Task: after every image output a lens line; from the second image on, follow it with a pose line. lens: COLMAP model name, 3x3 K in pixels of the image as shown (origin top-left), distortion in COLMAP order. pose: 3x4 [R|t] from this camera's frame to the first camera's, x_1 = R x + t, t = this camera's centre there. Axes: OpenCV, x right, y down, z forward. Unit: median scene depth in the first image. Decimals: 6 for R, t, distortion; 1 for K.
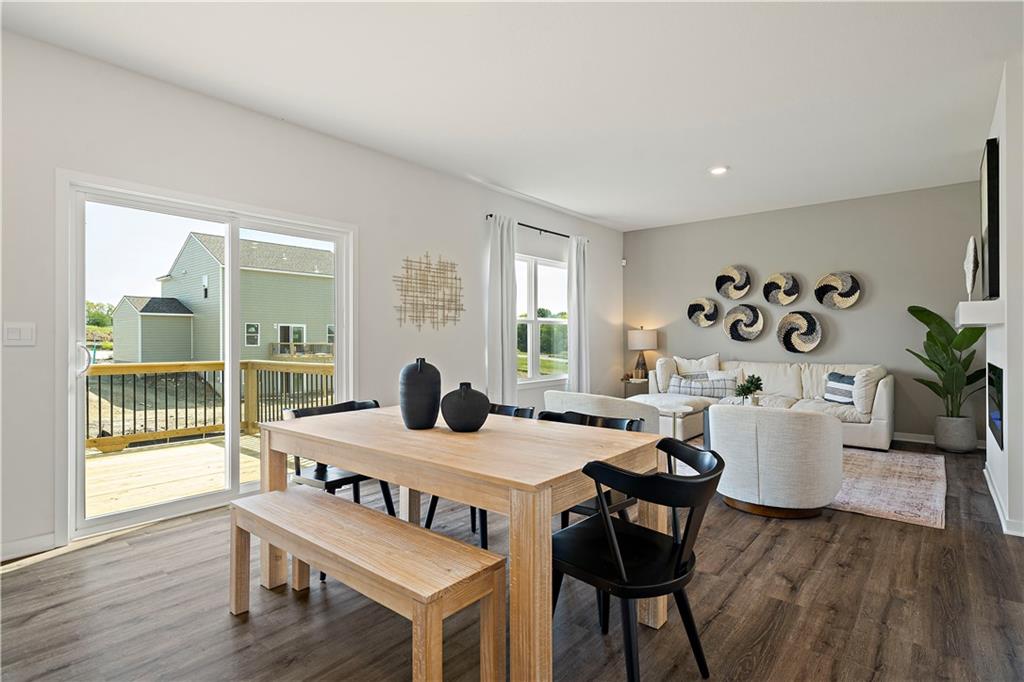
lens RADIAL K [[519.1, 0, 510.2], [0, 519.1, 337.1], [0, 0, 1]] dist [0.002400, 0.000178]
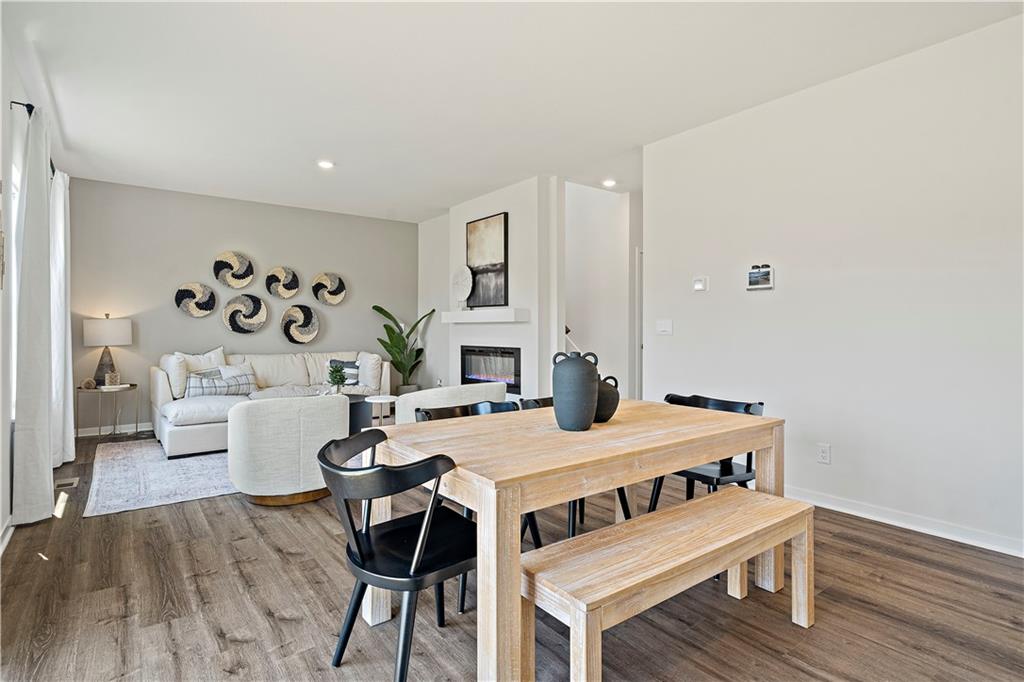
lens RADIAL K [[524.7, 0, 506.0], [0, 524.7, 324.5], [0, 0, 1]] dist [0.002305, 0.000898]
pose [[0.232428, 0.009425, 0.972568, -0.388774], [-0.001923, 0.999956, -0.009231, 0.000045], [-0.972612, 0.000275, 0.232436, 0.320688]]
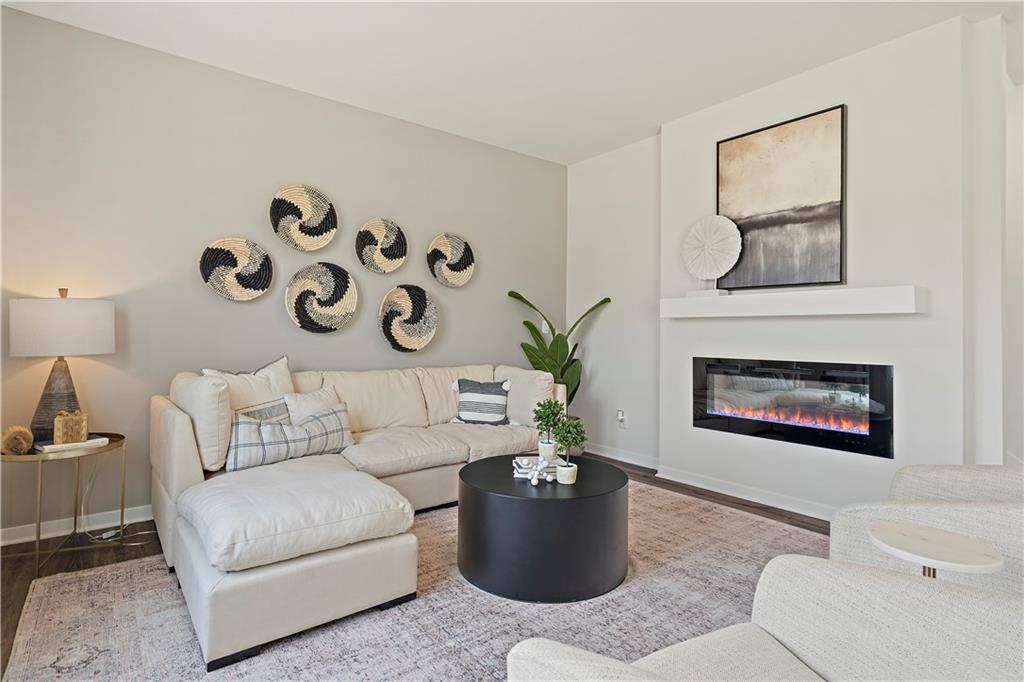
lens RADIAL K [[524.7, 0, 506.0], [0, 524.7, 324.5], [0, 0, 1]] dist [0.002305, 0.000898]
pose [[0.213707, 0.018752, 0.976718, -0.034321], [-0.011654, 0.999794, -0.016645, 0.006741], [-0.976828, -0.007825, 0.213882, 0.725398]]
